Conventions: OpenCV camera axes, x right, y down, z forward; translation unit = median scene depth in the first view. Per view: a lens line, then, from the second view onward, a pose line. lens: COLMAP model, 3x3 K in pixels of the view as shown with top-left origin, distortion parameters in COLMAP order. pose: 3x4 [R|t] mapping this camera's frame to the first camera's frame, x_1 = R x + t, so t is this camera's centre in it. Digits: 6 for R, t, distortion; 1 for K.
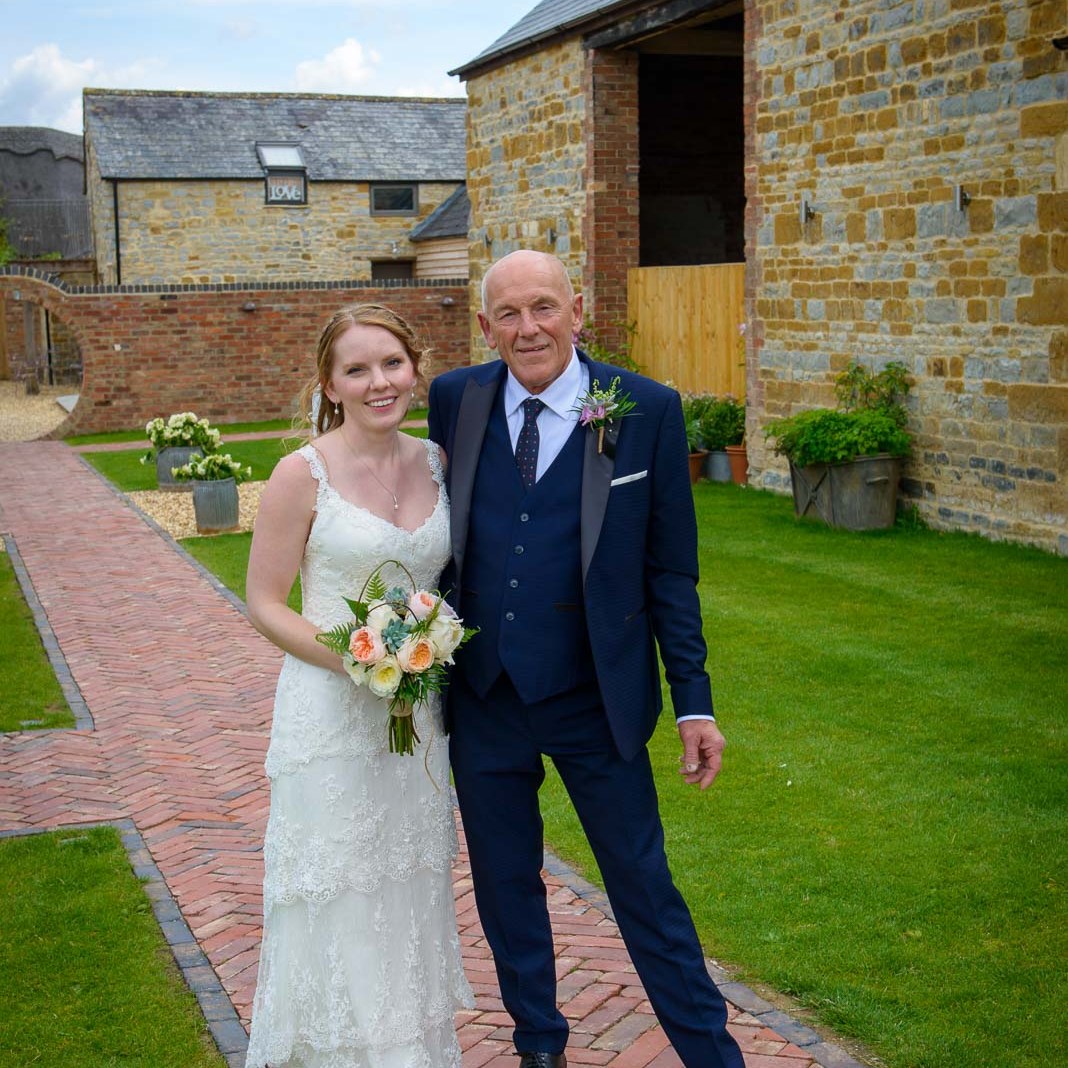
lens RADIAL K [[1946.5, 0, 534.0], [0, 1946.5, 534.0], [0, 0, 1]] dist [-0.012911, 0.196429]
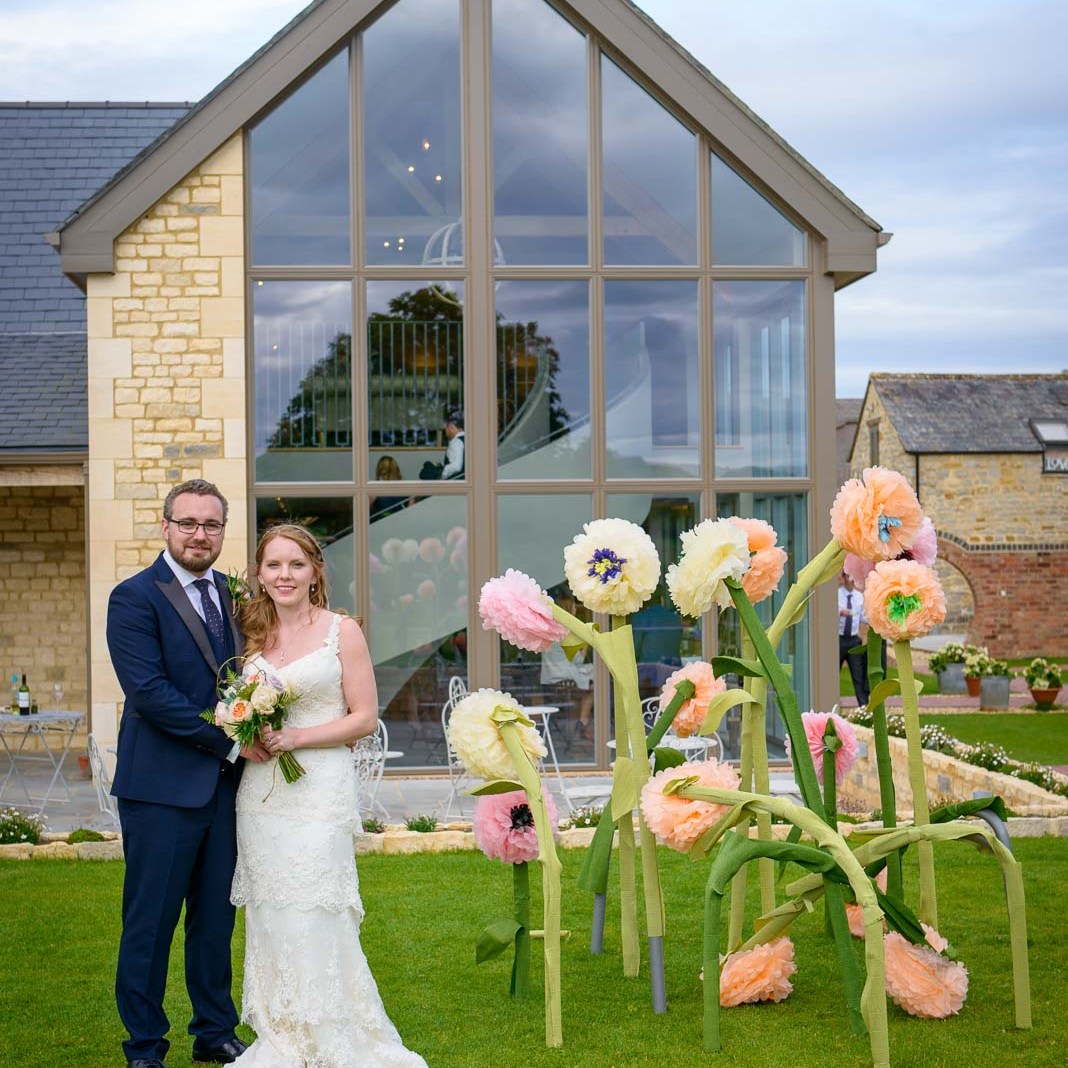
lens RADIAL K [[2463.4, 0, 534.0], [0, 2463.4, 534.0], [0, 0, 1]] dist [0.038167, -0.197691]
pose [[0.981938, 0.009393, -0.188969, -0.159267], [-0.033710, 0.991472, -0.125881, 0.058487], [0.186175, 0.129978, 0.973881, -0.466023]]
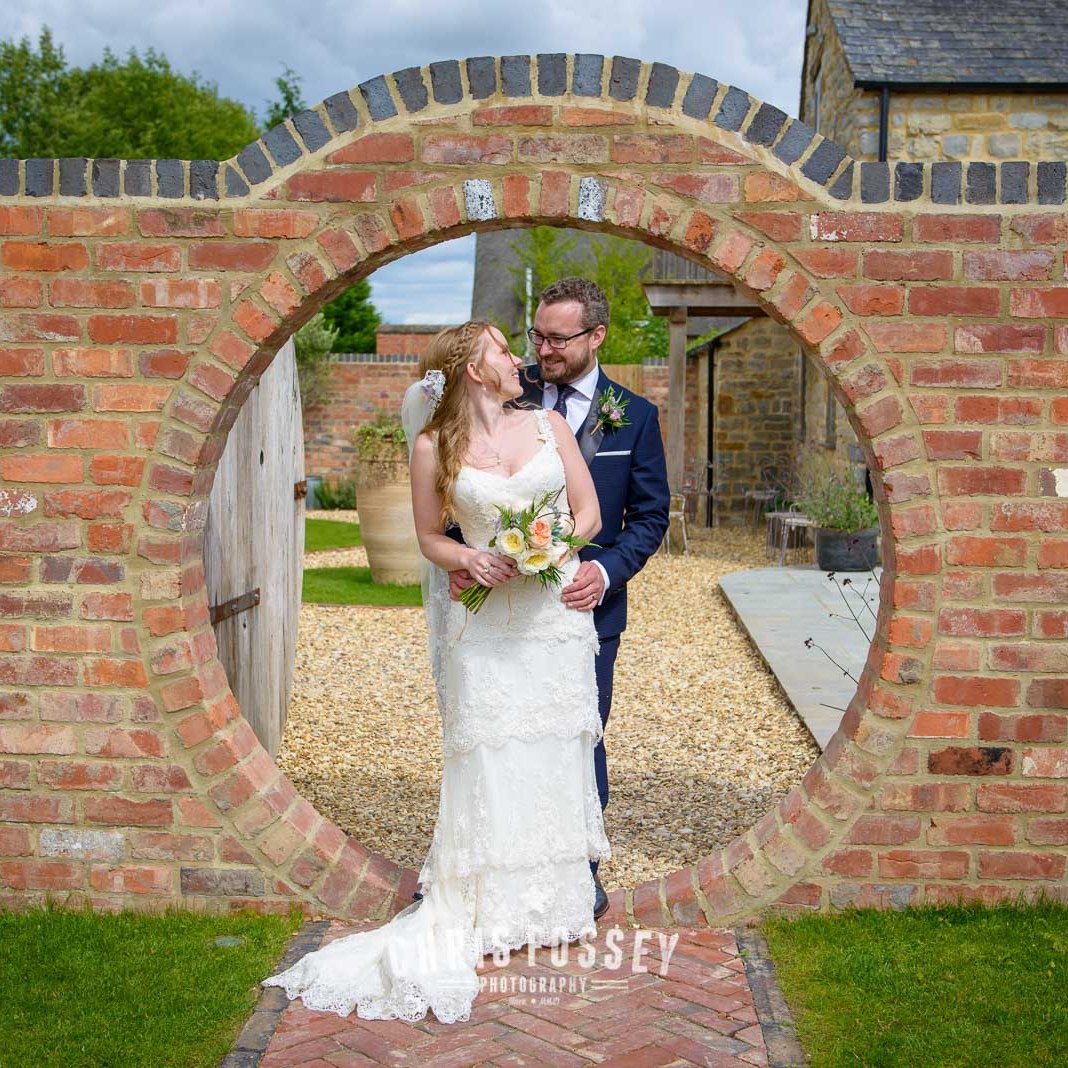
lens RADIAL K [[1628.3, 0, 534.0], [0, 1628.3, 534.0], [0, 0, 1]] dist [-0.023633, -0.025281]
pose [[0.939191, 0.058373, -0.338399, -0.157748], [-0.075309, 0.996469, -0.037122, -0.060944], [0.335037, 0.060349, 0.940270, 0.626518]]
